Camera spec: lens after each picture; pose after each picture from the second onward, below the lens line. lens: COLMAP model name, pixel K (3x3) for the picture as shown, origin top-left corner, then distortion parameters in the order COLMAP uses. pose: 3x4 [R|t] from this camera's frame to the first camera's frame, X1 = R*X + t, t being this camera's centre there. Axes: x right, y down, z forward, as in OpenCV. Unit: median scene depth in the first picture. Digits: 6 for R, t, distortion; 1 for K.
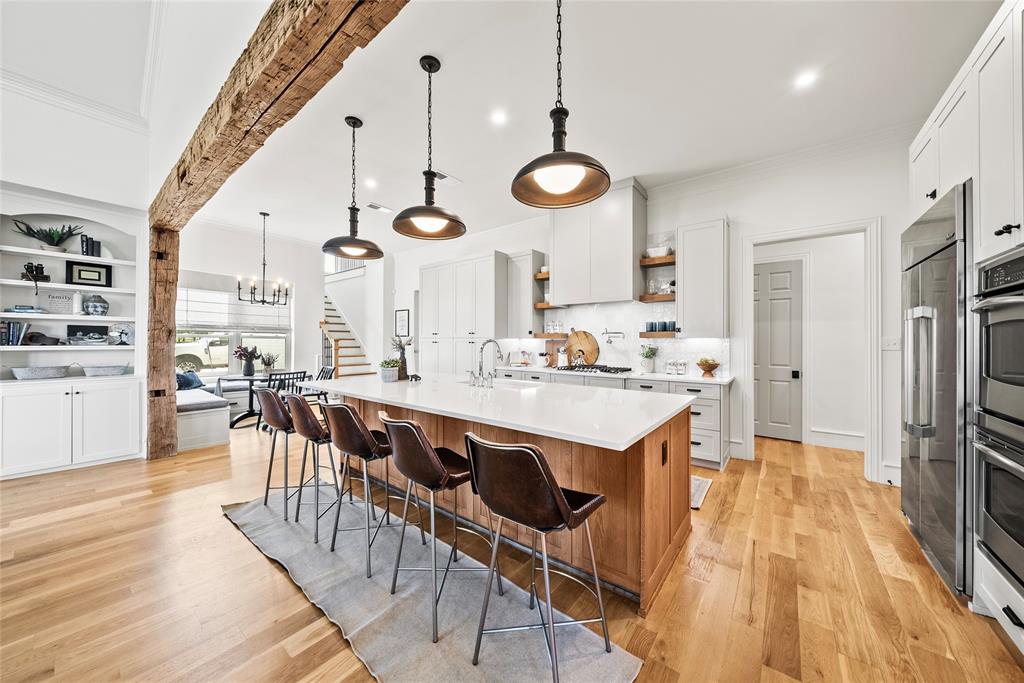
lens RADIAL K [[352.2, 0, 509.1], [0, 352.2, 340.2], [0, 0, 1]] dist [-0.007366, 0.000144]
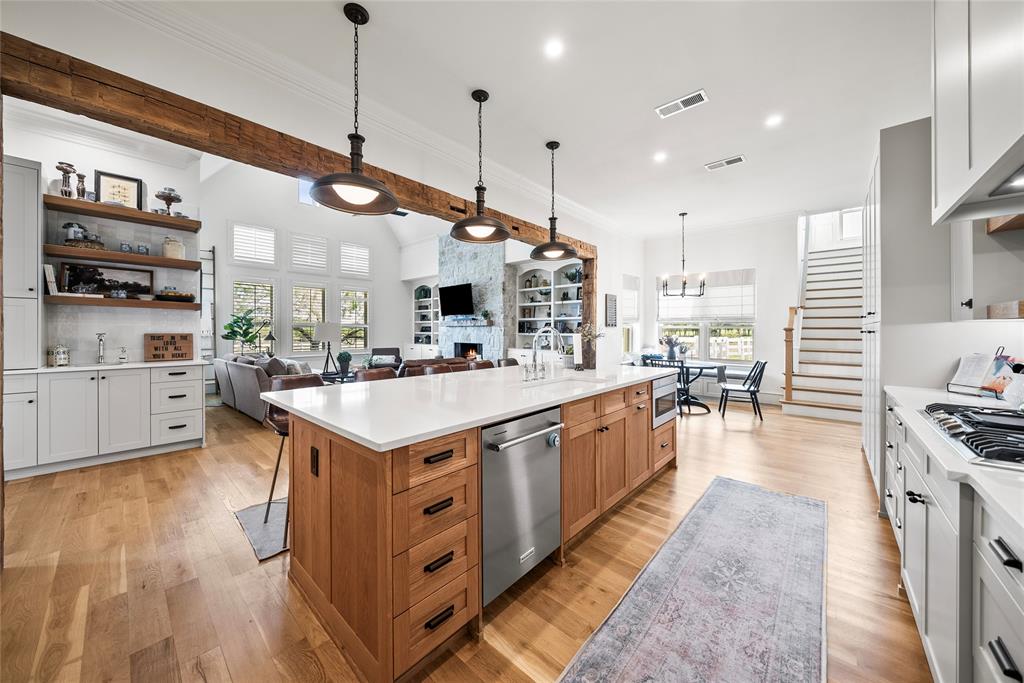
lens RADIAL K [[352.2, 0, 516.9], [0, 352.2, 332.7], [0, 0, 1]] dist [-0.007366, 0.000144]
pose [[-0.059704, 0.000597, -0.998216, 0.603135], [0.001597, 0.999999, 0.000503, 0.009580], [0.998215, -0.001564, -0.059705, 0.784548]]
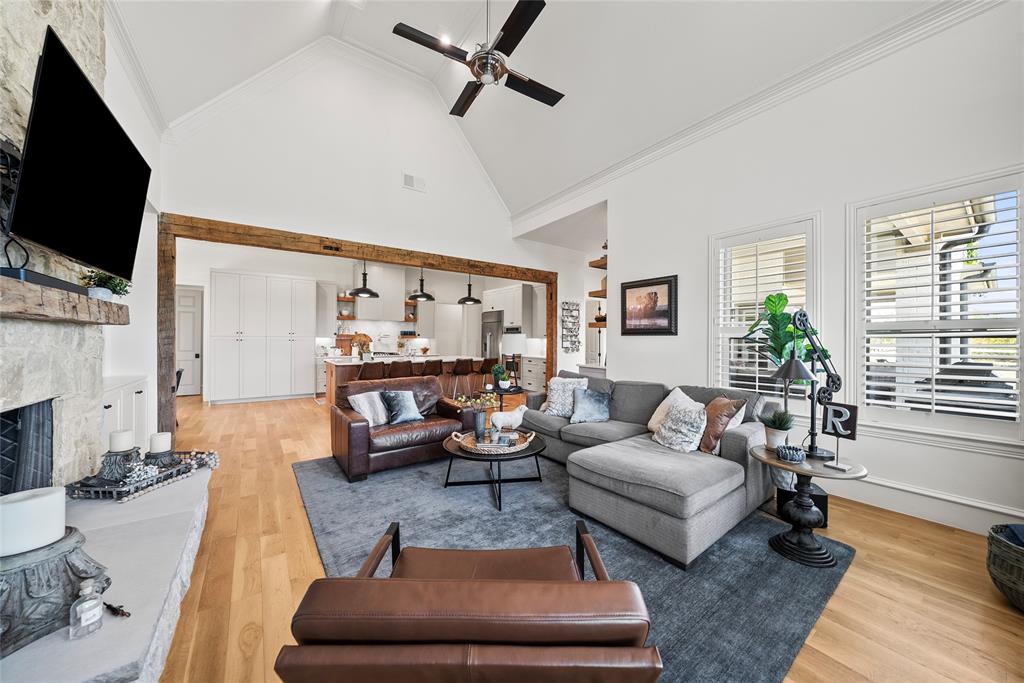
lens RADIAL K [[352.2, 0, 511.1], [0, 352.2, 338.2], [0, 0, 1]] dist [-0.007366, 0.000144]
pose [[0.266879, -0.000778, 0.963730, -1.740632], [-0.005206, 0.999984, 0.002249, -0.016043], [-0.963716, -0.005617, 0.266871, -0.256439]]
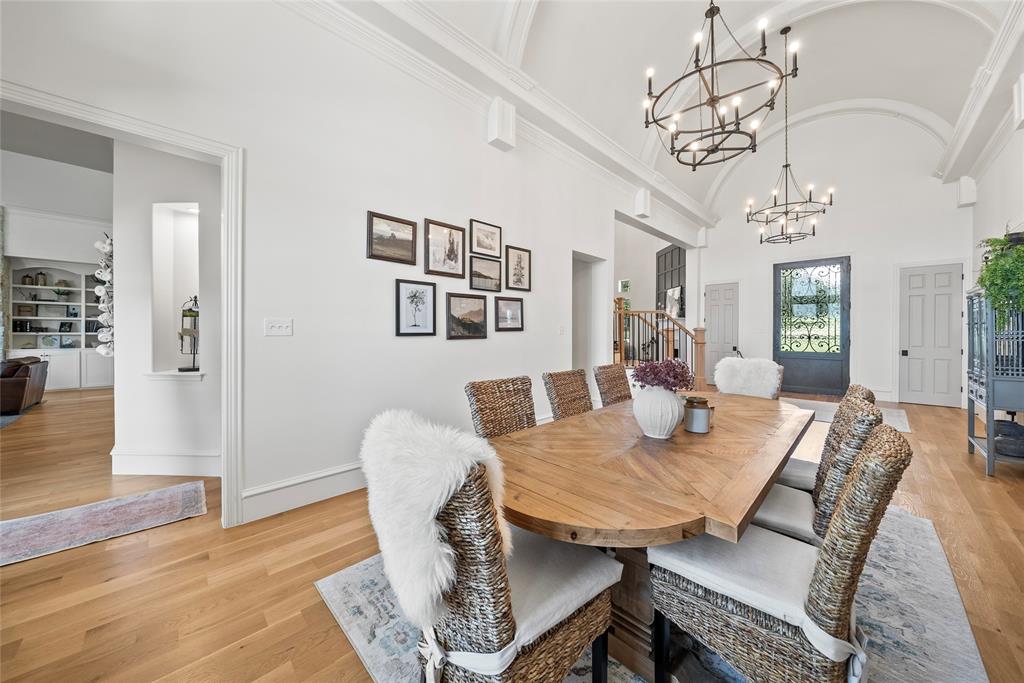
lens RADIAL K [[352.2, 0, 507.8], [0, 352.2, 333.7], [0, 0, 1]] dist [-0.007366, 0.000144]
pose [[0.992554, -0.005000, -0.121706, 1.384690], [0.006007, 0.999951, 0.007910, 0.020547], [0.121660, -0.008582, 0.992535, -0.830168]]
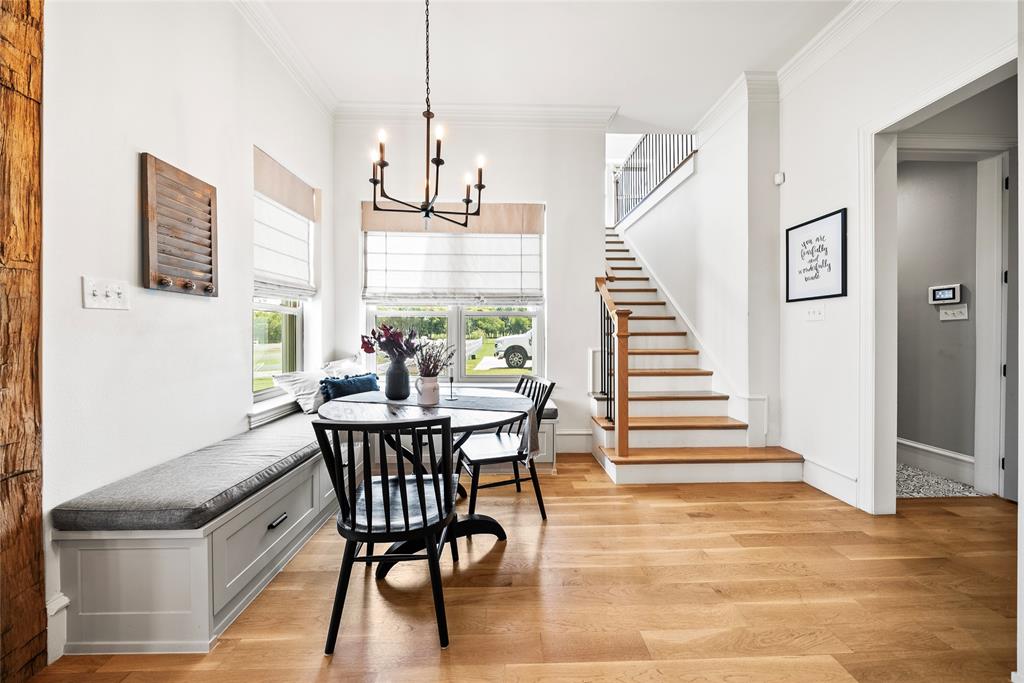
lens RADIAL K [[352.2, 0, 511.1], [0, 352.2, 337.4], [0, 0, 1]] dist [-0.007366, 0.000144]
pose [[0.639801, -0.000844, -0.768540, -0.476416], [0.010868, 0.999909, 0.007950, 0.040779], [0.768464, -0.013439, 0.639752, 1.164915]]
